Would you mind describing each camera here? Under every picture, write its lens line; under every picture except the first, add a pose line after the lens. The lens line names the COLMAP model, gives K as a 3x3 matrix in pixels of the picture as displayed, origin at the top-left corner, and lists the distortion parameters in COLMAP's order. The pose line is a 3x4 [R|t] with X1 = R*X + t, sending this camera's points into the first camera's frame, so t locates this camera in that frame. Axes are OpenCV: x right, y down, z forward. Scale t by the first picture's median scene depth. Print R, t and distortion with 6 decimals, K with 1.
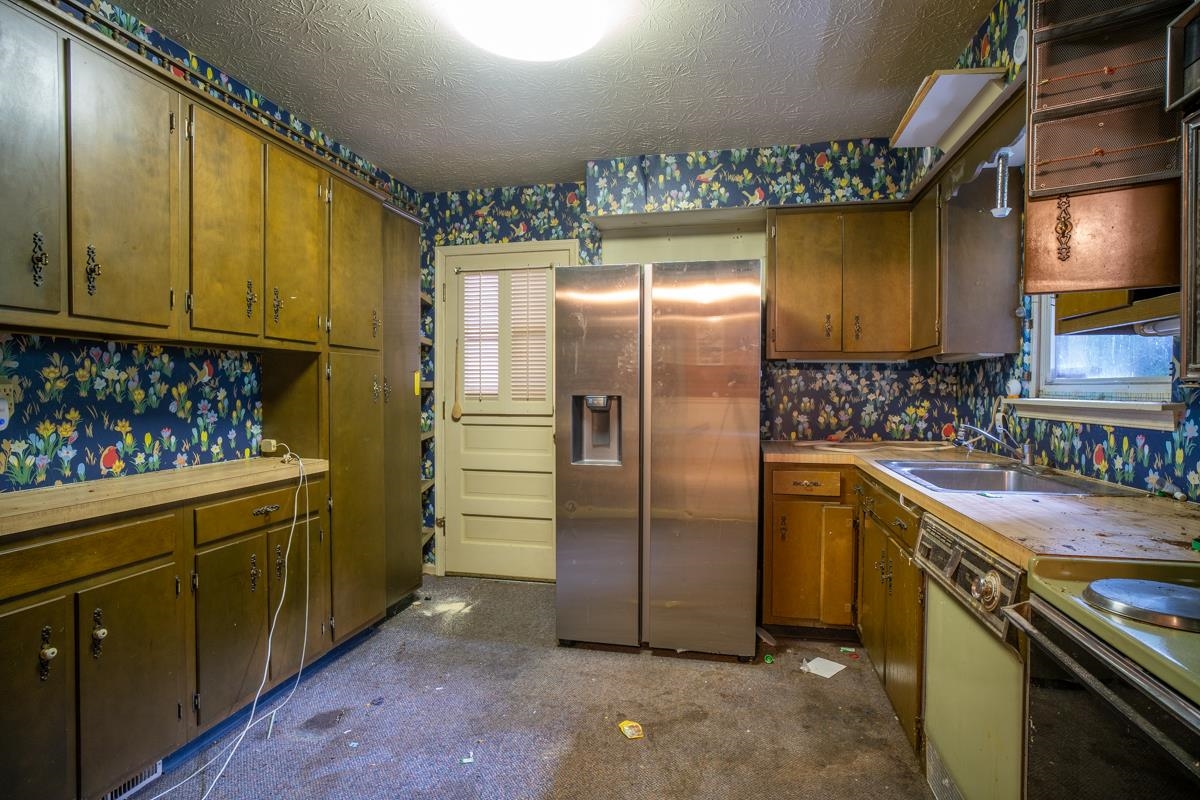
lens RADIAL K [[624.1, 0, 600.0], [0, 624.1, 400.0], [0, 0, 1]] dist [-0.023093, 0.000819]
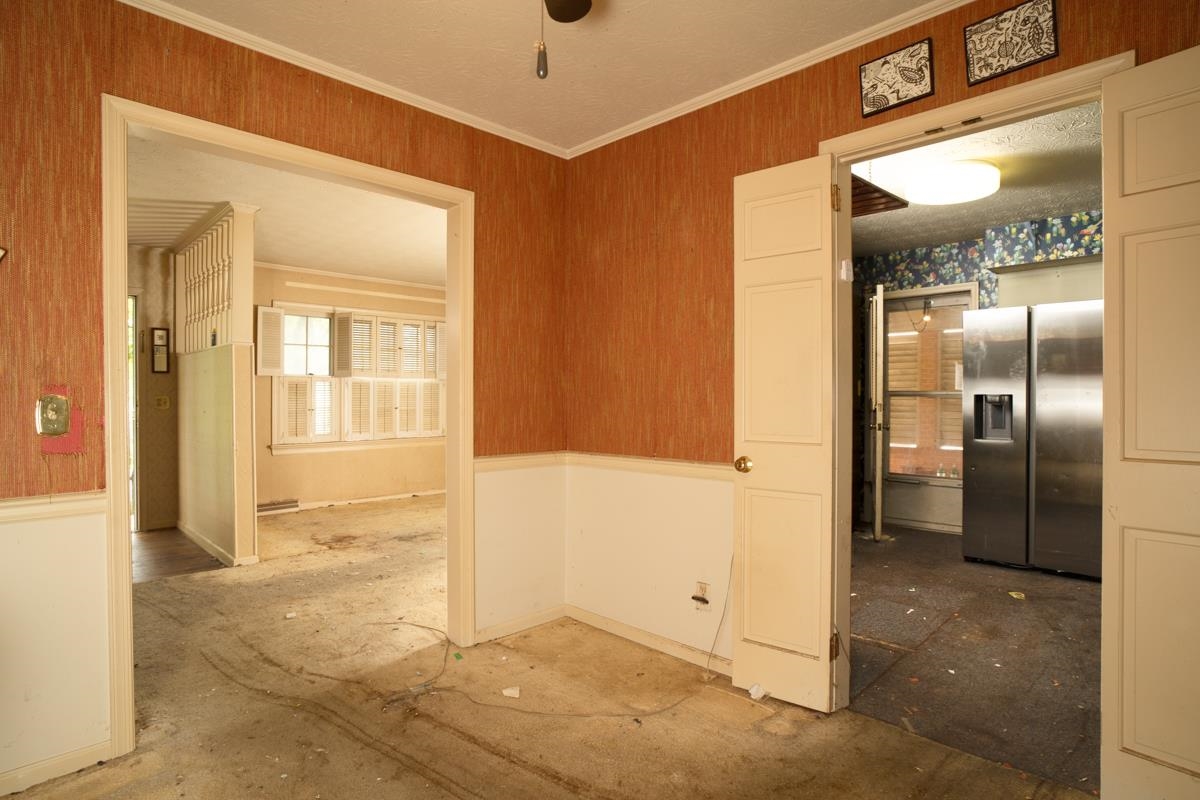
lens RADIAL K [[624.1, 0, 600.0], [0, 624.1, 400.0], [0, 0, 1]] dist [-0.023093, 0.000819]
pose [[0.841179, 0.001416, -0.540754, 0.001716], [-0.002131, 0.999997, -0.000697, 0.006934], [0.540752, 0.001738, 0.841180, -0.654567]]
